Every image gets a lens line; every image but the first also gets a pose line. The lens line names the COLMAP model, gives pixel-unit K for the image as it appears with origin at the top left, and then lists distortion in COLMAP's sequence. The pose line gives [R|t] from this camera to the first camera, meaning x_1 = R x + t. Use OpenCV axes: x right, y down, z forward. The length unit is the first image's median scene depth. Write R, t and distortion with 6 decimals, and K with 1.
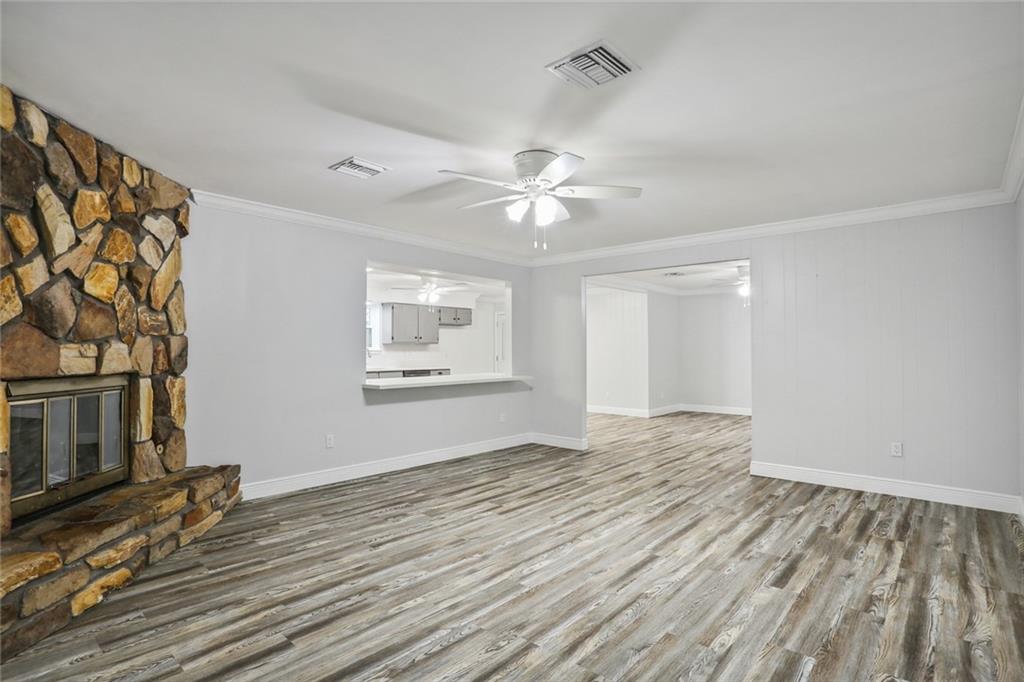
lens RADIAL K [[501.0, 0, 503.5], [0, 501.0, 343.2], [0, 0, 1]] dist [-0.059311, 0.018034]
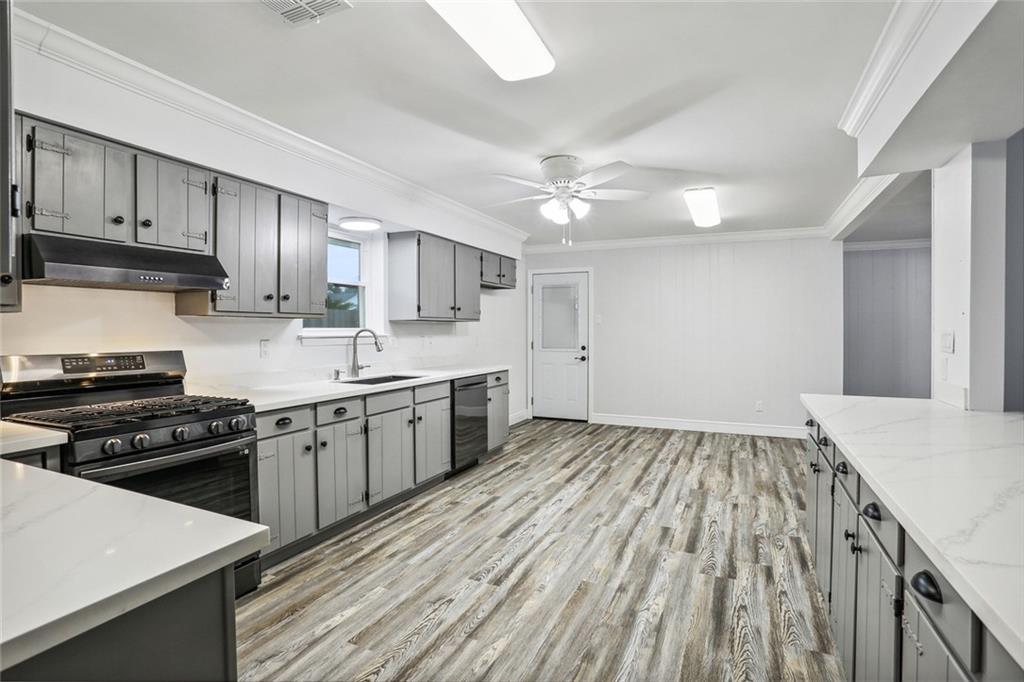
lens RADIAL K [[501.0, 0, 517.3], [0, 501.0, 333.7], [0, 0, 1]] dist [-0.059311, 0.018034]
pose [[0.946613, 0.000892, 0.322370, -0.761624], [-0.007095, 0.999812, 0.018070, 0.010070], [-0.322293, -0.019393, 0.946441, 1.494864]]
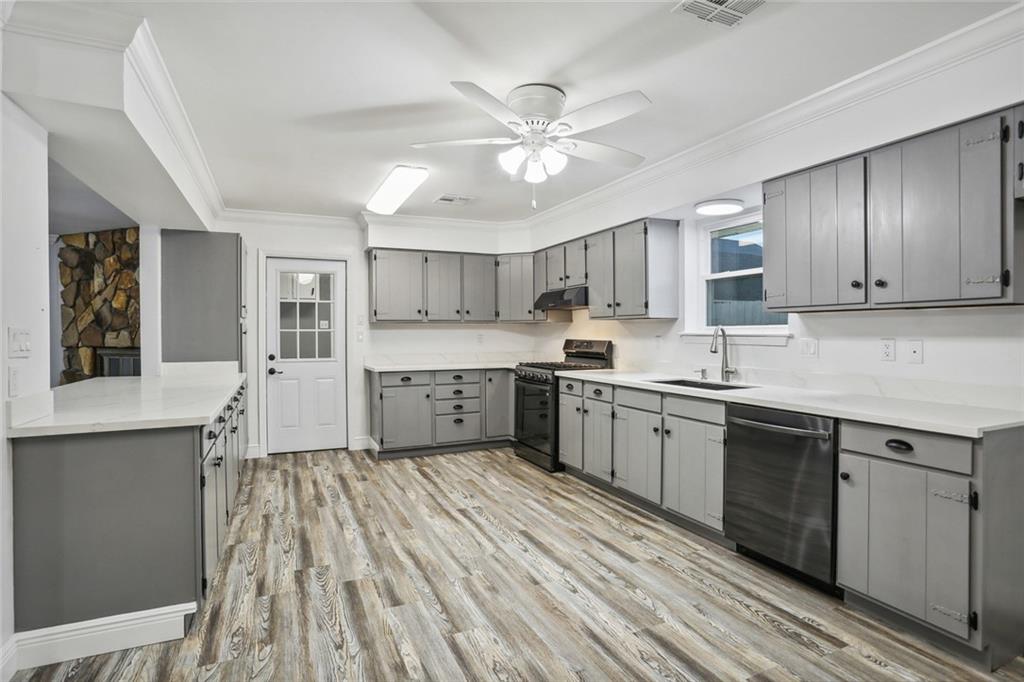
lens RADIAL K [[510.9, 0, 504.3], [0, 510.9, 339.2], [0, 0, 1]] dist [-0.053078, 0.013969]
pose [[-0.388452, 0.017768, -0.921298, 0.347554], [0.017625, 0.999774, 0.011850, 0.028384], [0.921301, -0.011635, -0.388677, 2.659920]]
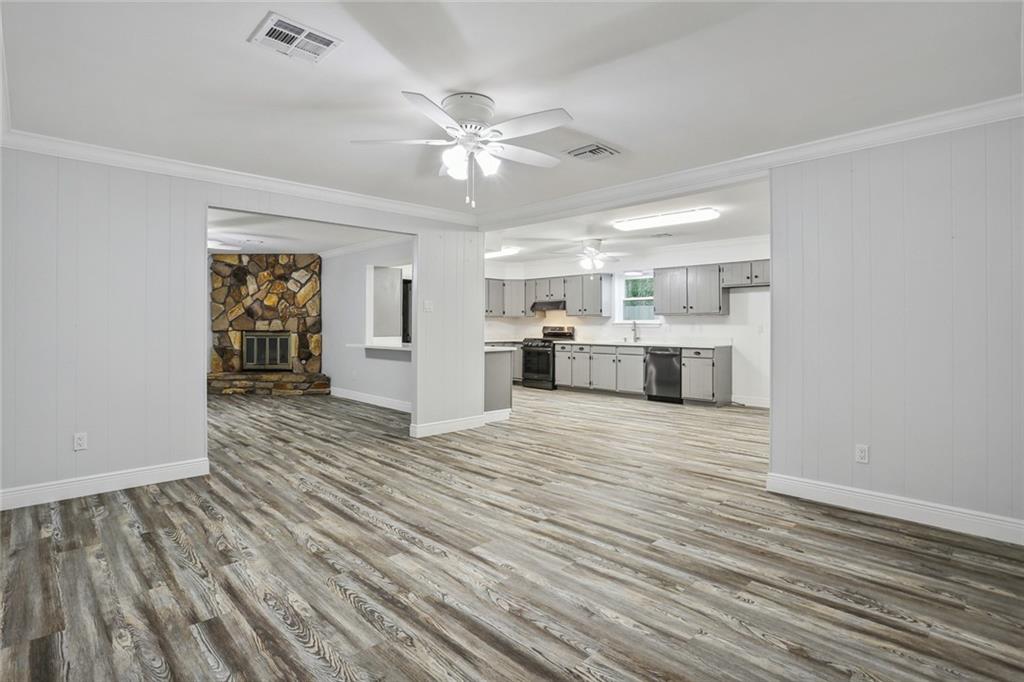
lens RADIAL K [[510.9, 0, 493.8], [0, 510.9, 321.6], [0, 0, 1]] dist [-0.053078, 0.013969]
pose [[-0.082567, -0.003983, -0.996578, 1.818826], [0.012538, 0.999909, -0.005036, 0.033126], [0.996507, -0.012911, -0.082509, 2.187226]]
